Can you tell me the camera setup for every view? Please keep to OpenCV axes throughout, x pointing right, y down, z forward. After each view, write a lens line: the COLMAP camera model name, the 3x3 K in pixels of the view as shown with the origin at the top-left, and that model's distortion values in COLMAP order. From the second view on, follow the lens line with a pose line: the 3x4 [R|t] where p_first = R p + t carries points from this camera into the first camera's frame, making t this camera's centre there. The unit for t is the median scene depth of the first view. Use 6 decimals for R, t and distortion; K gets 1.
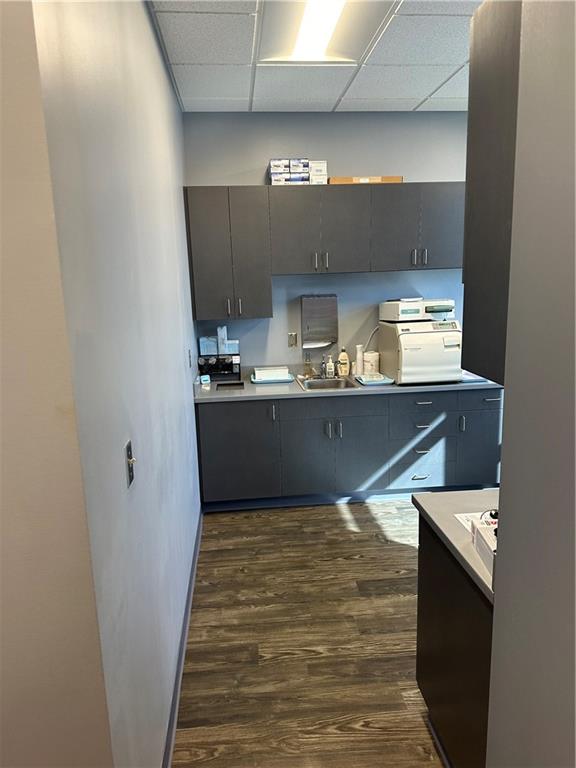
lens RADIAL K [[540.3, 0, 279.9], [0, 540.3, 385.6], [0, 0, 1]] dist [0.027775, -0.039671]
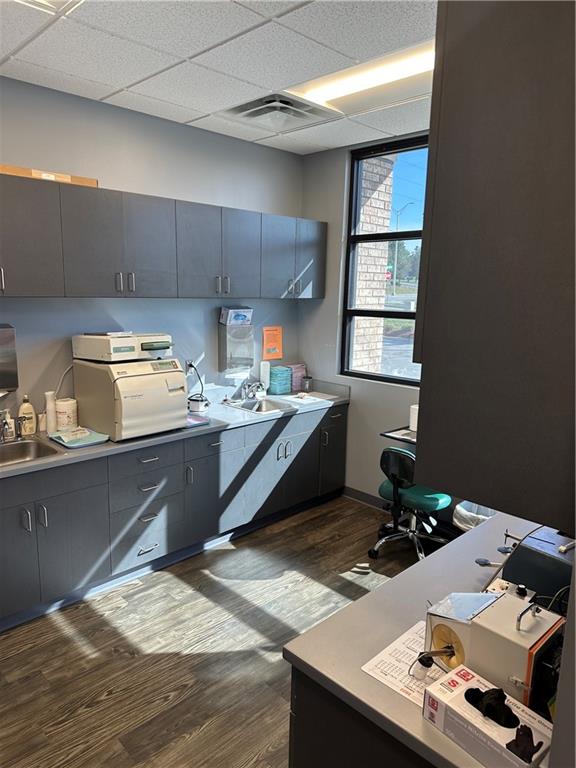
lens RADIAL K [[540.3, 0, 293.6], [0, 540.3, 386.3], [0, 0, 1]] dist [0.027775, -0.039671]
pose [[0.764763, -0.062810, 0.641243, -0.085044], [0.080458, 0.996757, 0.001676, -0.062876], [-0.639268, 0.050311, 0.767336, 0.223006]]
